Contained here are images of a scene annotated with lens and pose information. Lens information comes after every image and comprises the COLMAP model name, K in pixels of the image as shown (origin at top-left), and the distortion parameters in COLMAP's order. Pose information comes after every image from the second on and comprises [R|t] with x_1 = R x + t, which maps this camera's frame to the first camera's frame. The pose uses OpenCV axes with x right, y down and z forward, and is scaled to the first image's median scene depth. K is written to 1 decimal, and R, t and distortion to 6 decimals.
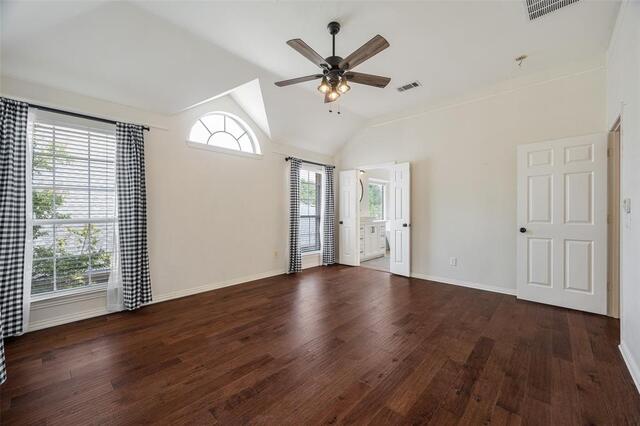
lens RADIAL K [[255.4, 0, 322.4], [0, 255.4, 213.3], [0, 0, 1]] dist [0.000661, -0.000043]
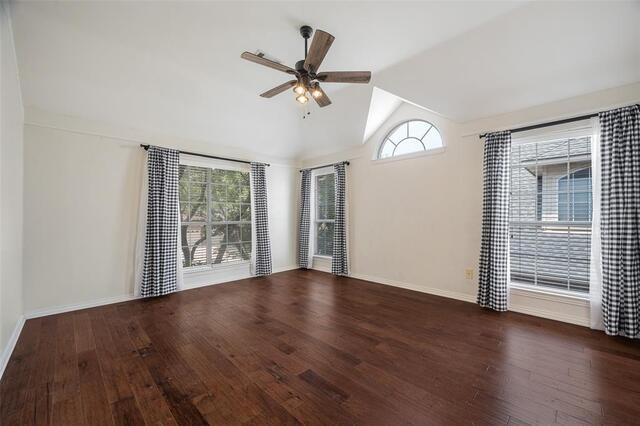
lens RADIAL K [[255.4, 0, 322.4], [0, 255.4, 213.3], [0, 0, 1]] dist [0.000661, -0.000043]
pose [[-0.044895, -0.007796, -0.998961, 0.700147], [-0.000991, 0.999969, -0.007760, -0.006894], [0.998991, 0.000642, -0.044901, 0.745779]]
